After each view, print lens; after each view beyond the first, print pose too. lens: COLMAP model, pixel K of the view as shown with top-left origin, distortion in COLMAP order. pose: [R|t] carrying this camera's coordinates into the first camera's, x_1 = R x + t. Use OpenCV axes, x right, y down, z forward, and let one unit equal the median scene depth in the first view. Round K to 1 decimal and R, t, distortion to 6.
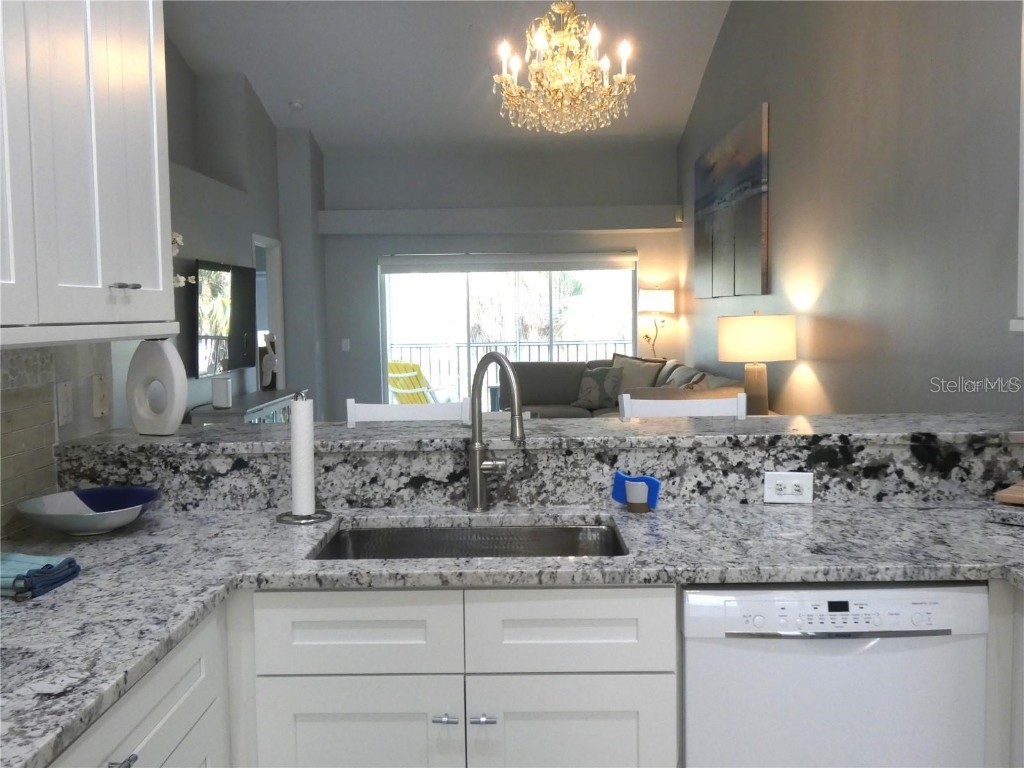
lens RADIAL K [[977.1, 0, 513.0], [0, 977.1, 381.9], [0, 0, 1]] dist [0.017268, 0.000000]
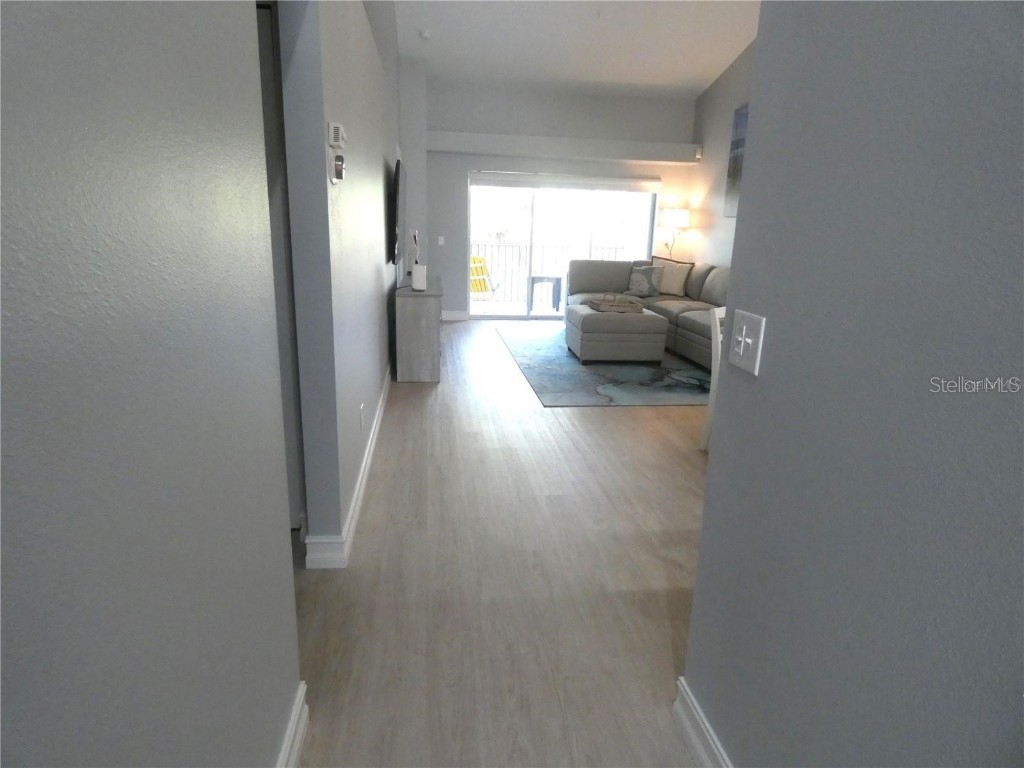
lens RADIAL K [[612.6, 0, 513.2], [0, 612.6, 386.3], [0, 0, 1]] dist [-0.002109, -0.005972]
pose [[0.988686, 0.008757, 0.149742, -0.845858], [-0.036302, 0.982587, 0.182220, 0.003537], [-0.145539, -0.185594, 0.971789, 0.659577]]
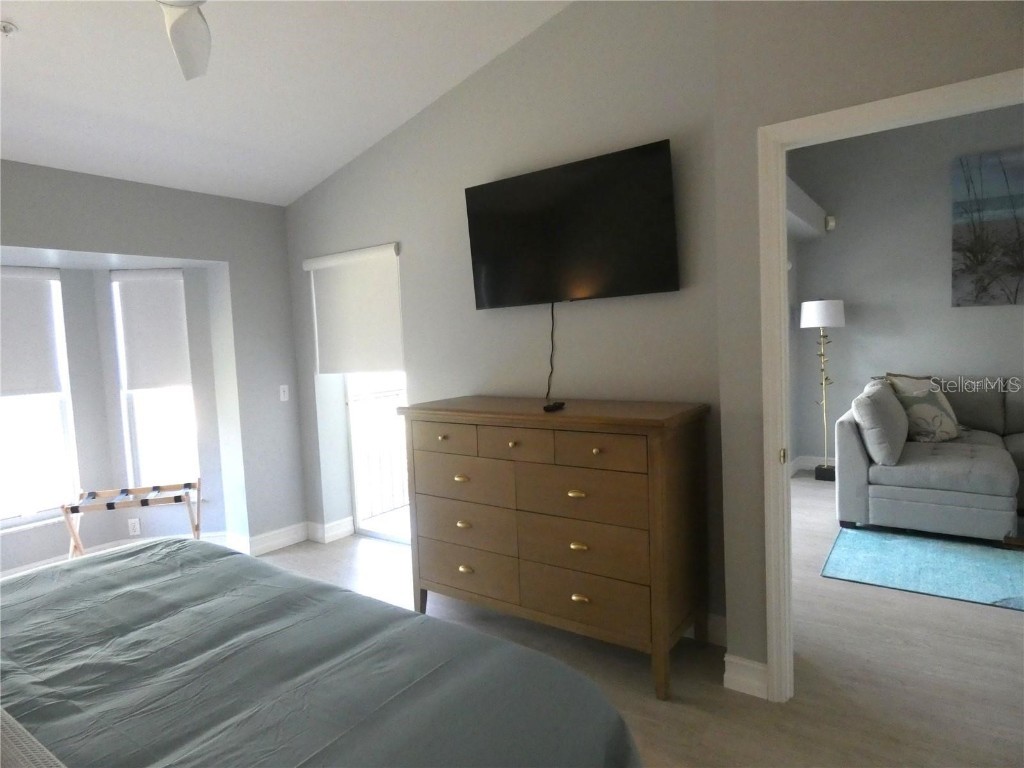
lens RADIAL K [[612.6, 0, 510.0], [0, 612.6, 381.8], [0, 0, 1]] dist [-0.002109, -0.005972]
pose [[0.557373, -0.070944, 0.827226, -2.007078], [0.098096, 0.994991, 0.019236, -0.252156], [-0.824447, 0.070426, 0.561540, 3.846417]]
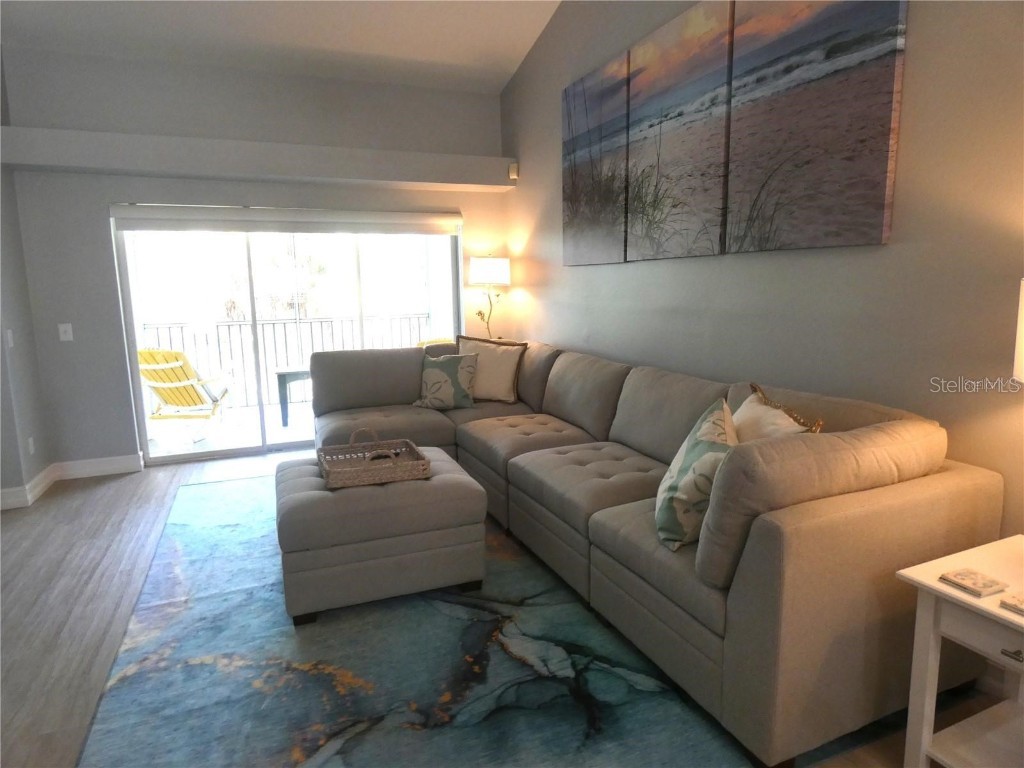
lens RADIAL K [[612.6, 0, 510.9], [0, 612.6, 381.0], [0, 0, 1]] dist [-0.002109, -0.005972]
pose [[0.919377, -0.060551, 0.388689, -0.216941], [0.030998, 0.996161, 0.081864, -0.125293], [-0.392153, -0.063215, 0.917725, 2.039575]]
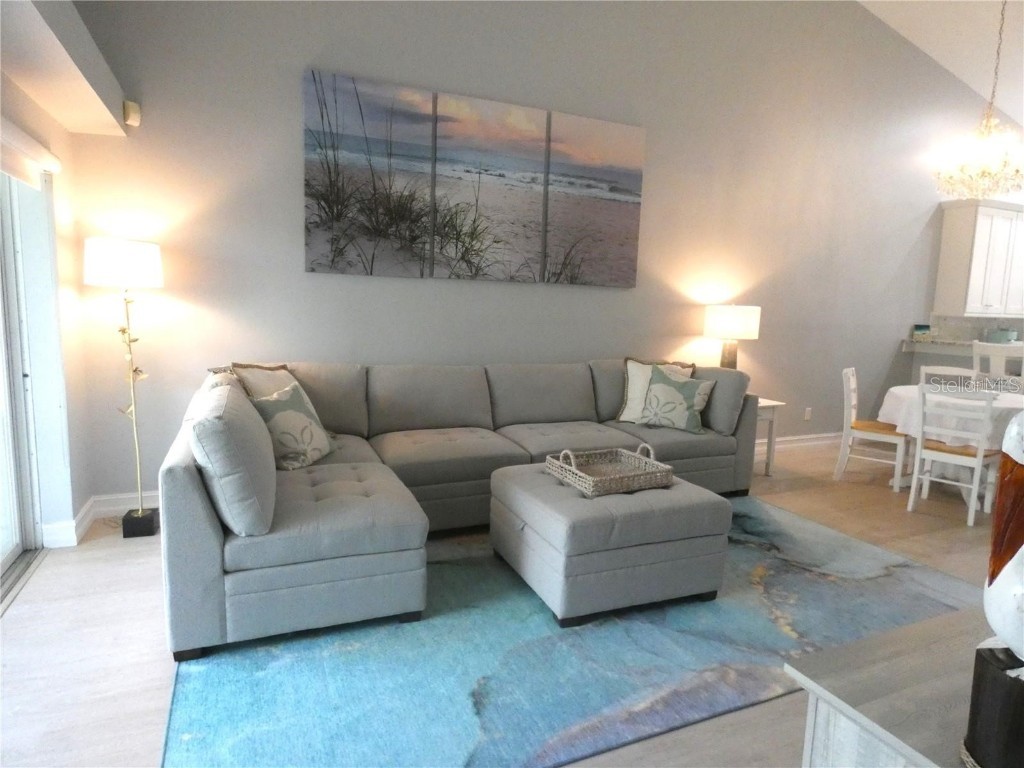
lens RADIAL K [[612.6, 0, 508.4], [0, 612.6, 383.0], [0, 0, 1]] dist [-0.002109, -0.005972]
pose [[-0.418209, -0.117239, 0.900753, -1.045569], [0.042415, 0.988034, 0.148291, -0.246525], [-0.907360, 0.100222, -0.408232, 3.958402]]
